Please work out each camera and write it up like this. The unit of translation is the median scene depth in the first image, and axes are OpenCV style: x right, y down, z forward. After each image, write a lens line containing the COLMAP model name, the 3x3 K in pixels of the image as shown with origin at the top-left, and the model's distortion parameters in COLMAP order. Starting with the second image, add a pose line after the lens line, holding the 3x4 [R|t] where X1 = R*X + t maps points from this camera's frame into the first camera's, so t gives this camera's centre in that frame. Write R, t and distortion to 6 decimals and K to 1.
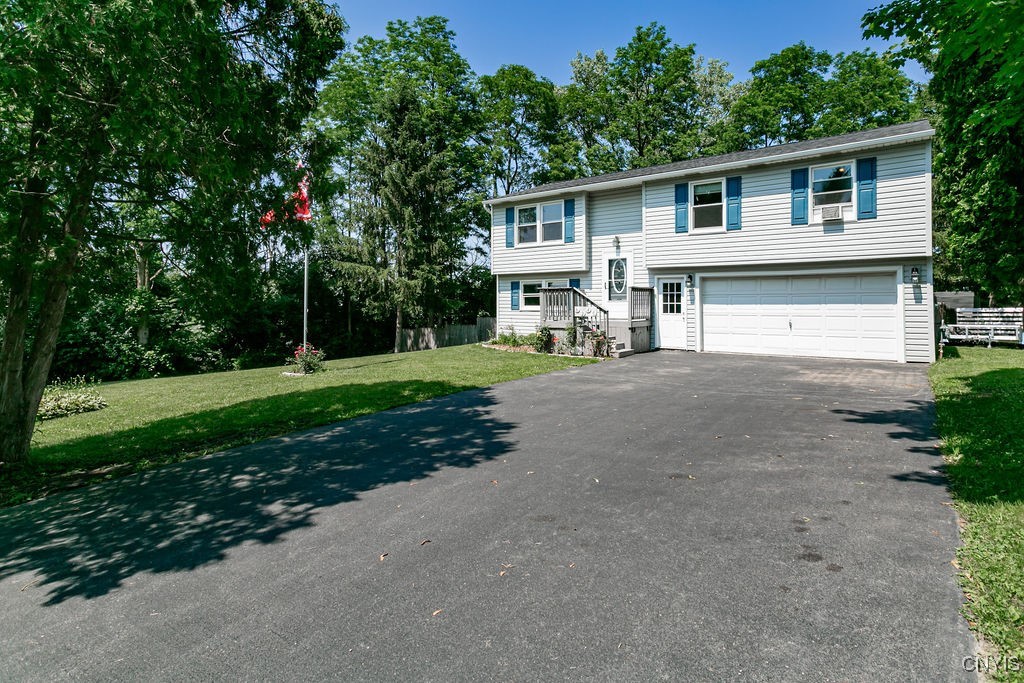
lens RADIAL K [[554.4, 0, 491.5], [0, 554.4, 299.6], [0, 0, 1]] dist [0.000020, 0.000329]
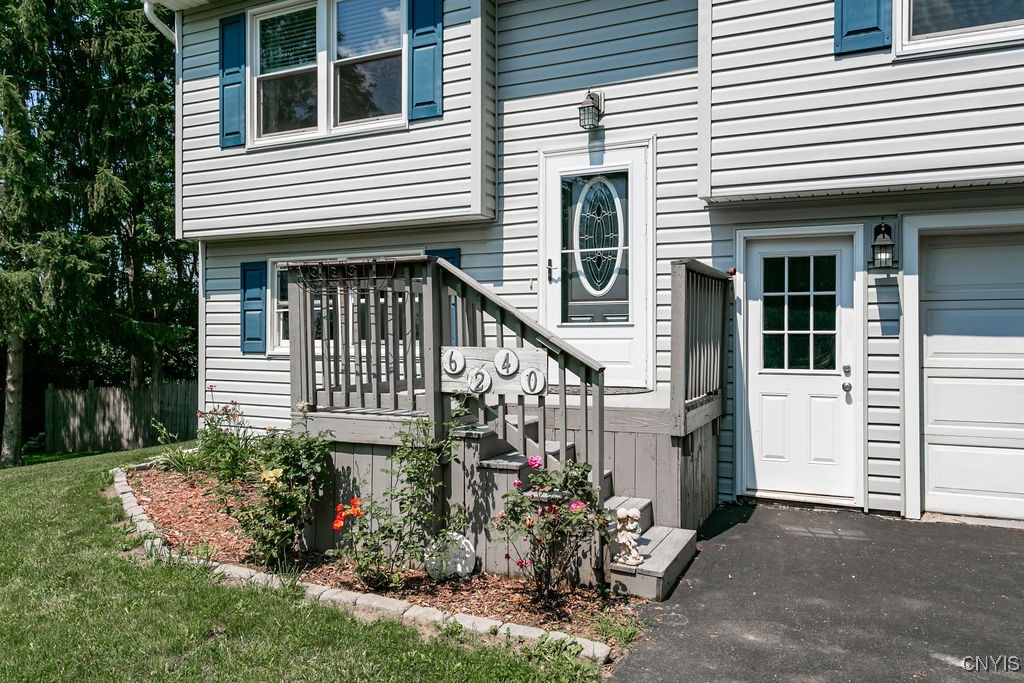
lens RADIAL K [[750.9, 0, 515.8], [0, 750.9, 341.5], [0, 0, 1]] dist [0.004515, 0.000115]
pose [[0.971472, -0.001776, 0.237146, 0.102744], [-0.002501, 0.999840, 0.017733, 0.004990], [-0.237140, -0.017820, 0.971312, 0.670706]]
